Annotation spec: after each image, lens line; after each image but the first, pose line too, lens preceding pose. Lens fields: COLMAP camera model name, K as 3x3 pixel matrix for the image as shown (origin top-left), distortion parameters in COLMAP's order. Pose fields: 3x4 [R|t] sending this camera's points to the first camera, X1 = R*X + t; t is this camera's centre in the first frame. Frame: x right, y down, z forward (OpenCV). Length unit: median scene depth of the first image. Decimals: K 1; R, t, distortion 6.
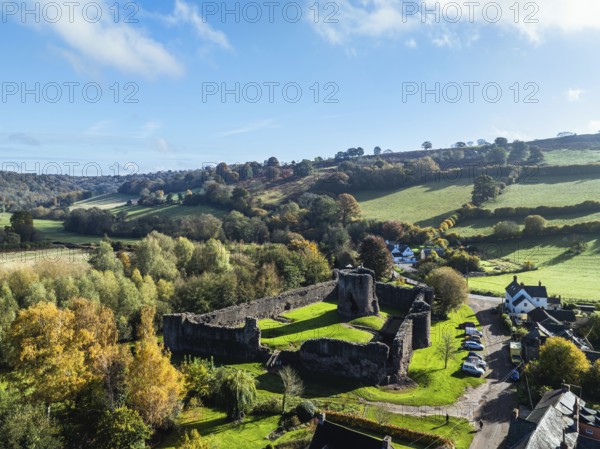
lens RADIAL K [[411.9, 0, 300.0], [0, 411.9, 224.5], [0, 0, 1]] dist [-0.028965, -0.000891]
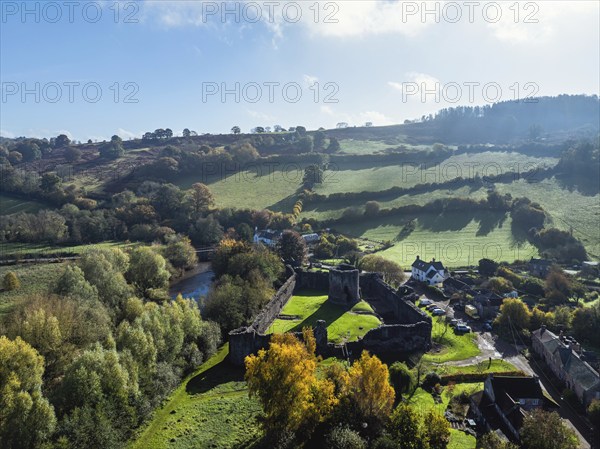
lens RADIAL K [[400.7, 0, 300.0], [0, 400.7, 224.5], [0, 0, 1]] dist [-0.003324, 0.001972]
pose [[0.871266, -0.070589, 0.485708, -0.117161], [0.042187, 0.996712, 0.069180, -0.022416], [-0.488994, -0.039784, 0.871379, 0.004011]]
